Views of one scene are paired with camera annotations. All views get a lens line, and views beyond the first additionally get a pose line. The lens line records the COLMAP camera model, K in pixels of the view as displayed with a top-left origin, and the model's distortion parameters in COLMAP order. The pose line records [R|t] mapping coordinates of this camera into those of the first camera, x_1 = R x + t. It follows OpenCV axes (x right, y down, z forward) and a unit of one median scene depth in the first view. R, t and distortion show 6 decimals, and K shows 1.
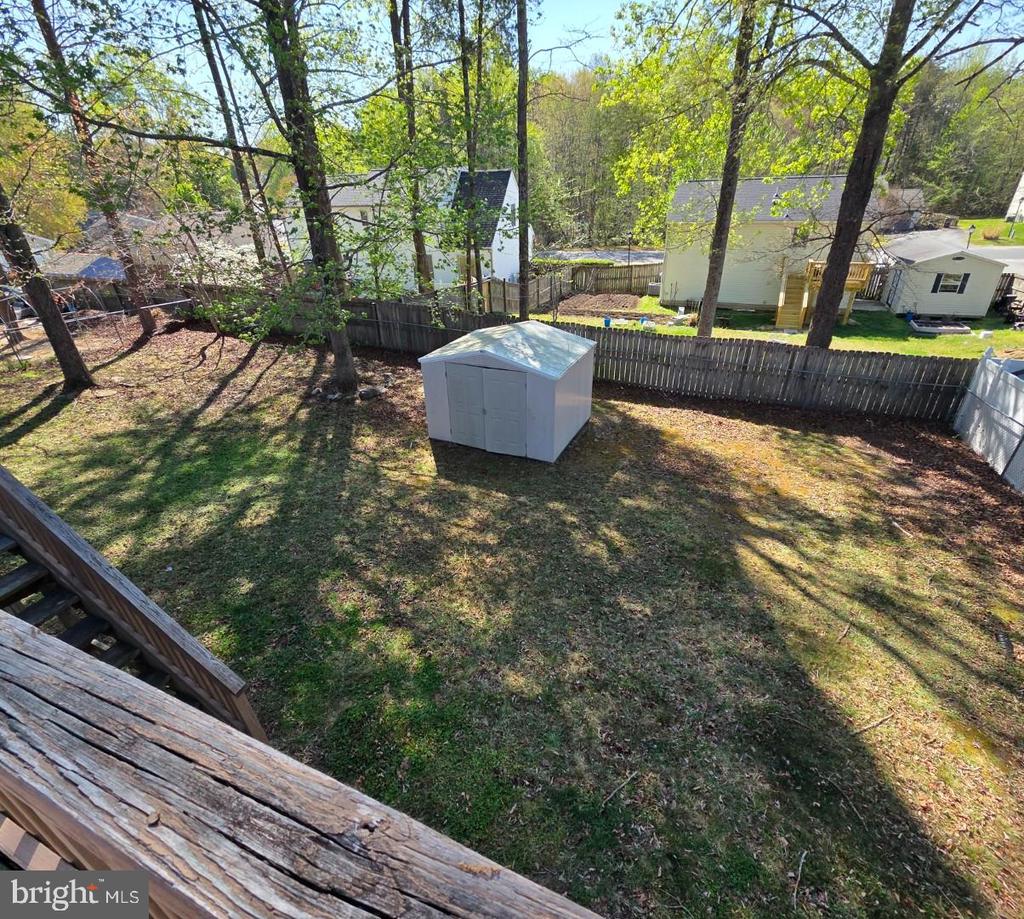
lens RADIAL K [[507.2, 0, 512.0], [0, 507.2, 459.5], [0, 0, 1]] dist [0.000315, -0.001102]
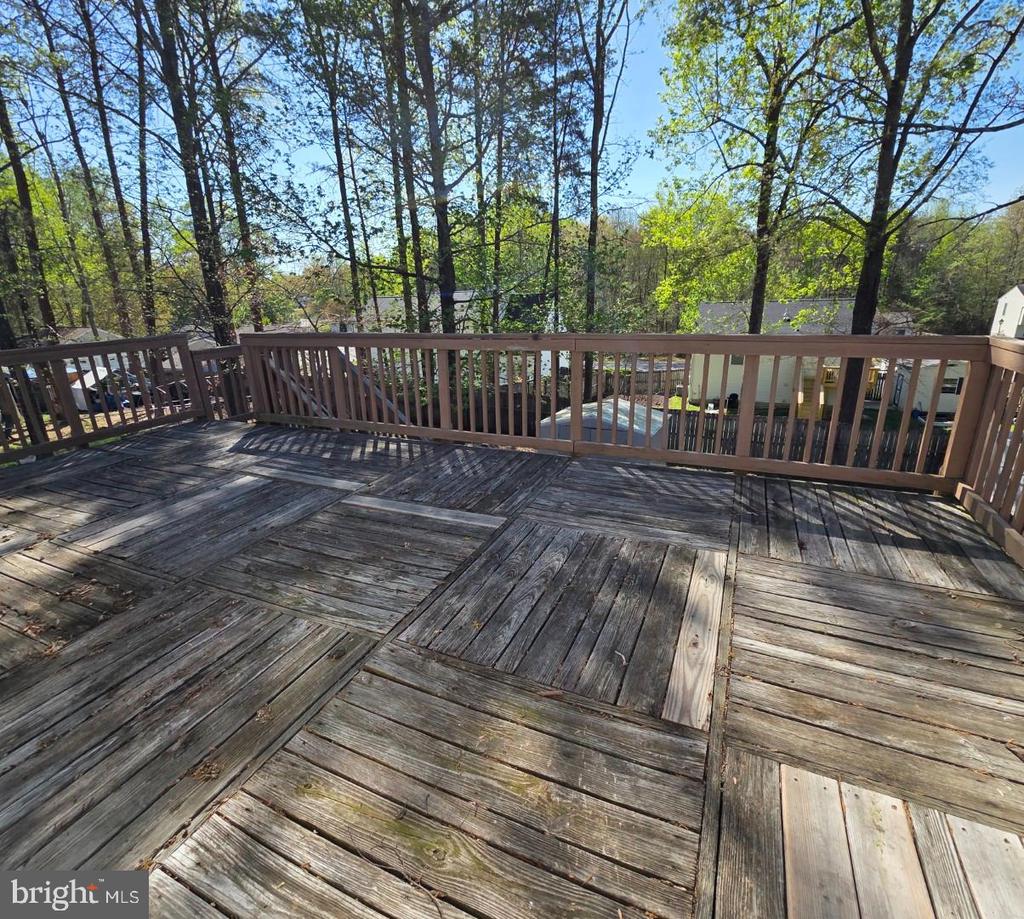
lens RADIAL K [[507.2, 0, 512.0], [0, 507.2, 459.5], [0, 0, 1]] dist [0.000315, -0.001102]
pose [[0.999691, 0.015386, -0.019514, -0.121182], [-0.019038, 0.978899, -0.203456, 0.084709], [0.015972, 0.203765, 0.978890, -0.131412]]
